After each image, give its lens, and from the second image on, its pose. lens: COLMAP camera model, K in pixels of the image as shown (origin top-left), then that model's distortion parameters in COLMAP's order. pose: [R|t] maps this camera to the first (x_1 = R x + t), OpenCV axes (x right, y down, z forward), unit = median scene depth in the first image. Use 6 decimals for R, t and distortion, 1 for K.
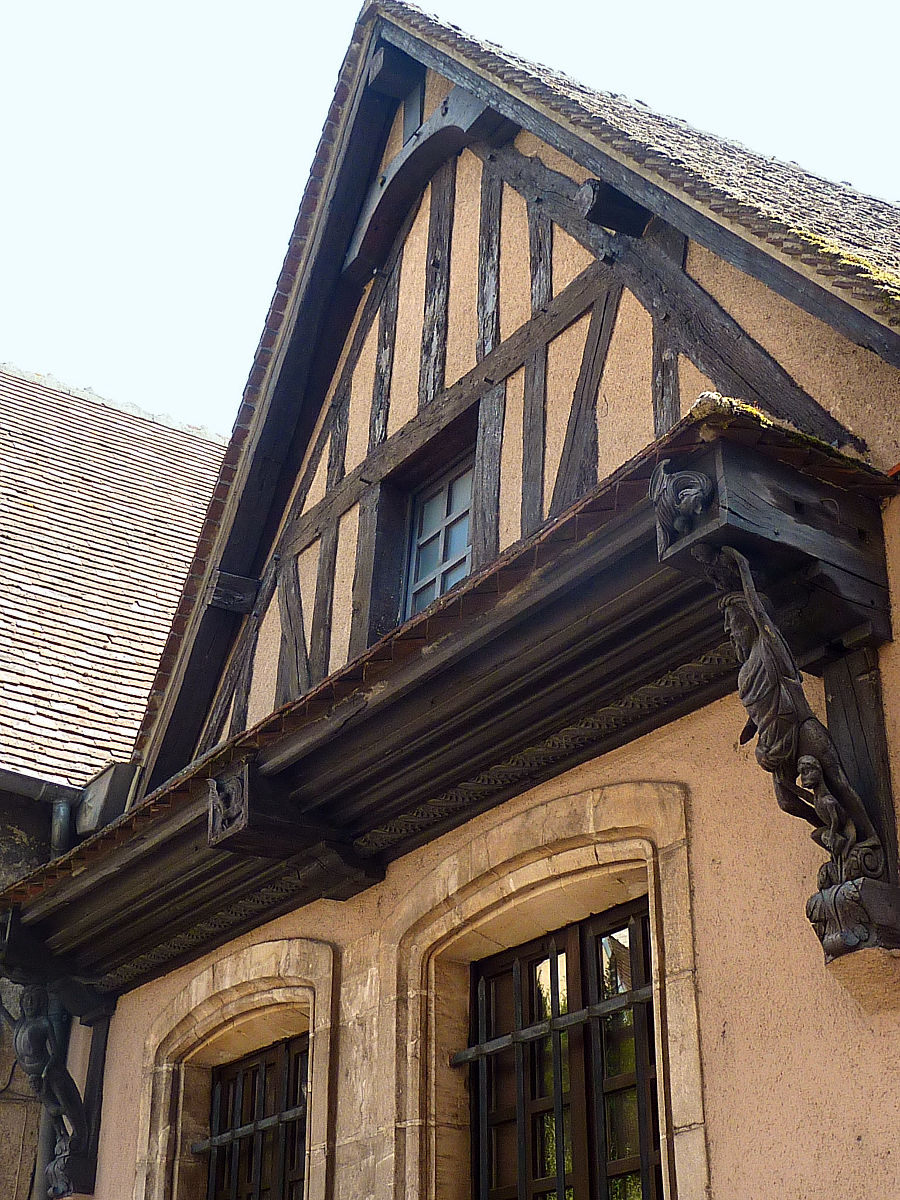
lens RADIAL K [[1766.4, 0, 450.0], [0, 1766.4, 600.0], [0, 0, 1]] dist [0.014592, 0.029623]
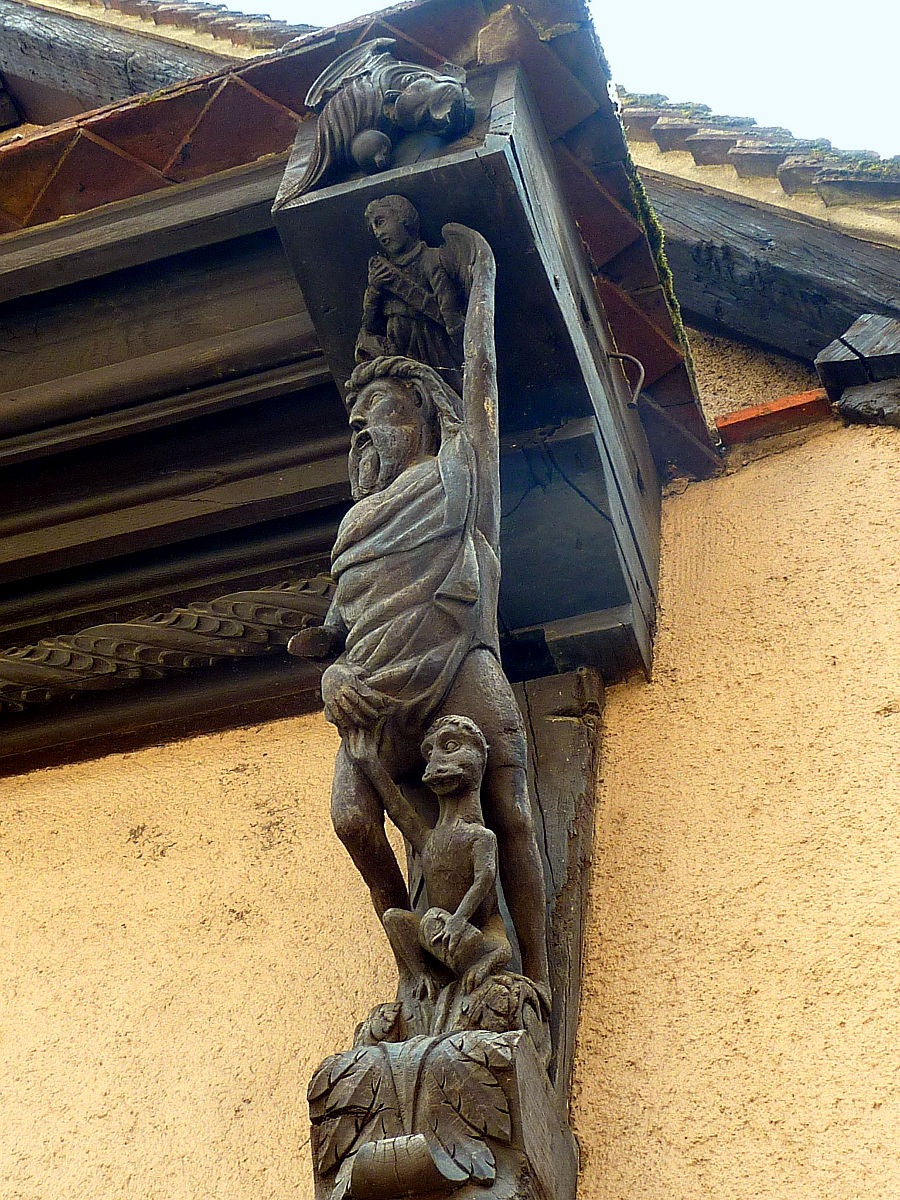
lens RADIAL K [[2341.2, 0, 450.0], [0, 2341.2, 600.0], [0, 0, 1]] dist [0.021636, 0.168656]
pose [[0.812798, 0.510634, 0.280379, 0.047021], [-0.370581, 0.824585, -0.427469, 0.266198], [-0.449476, 0.243542, 0.859452, 0.547639]]
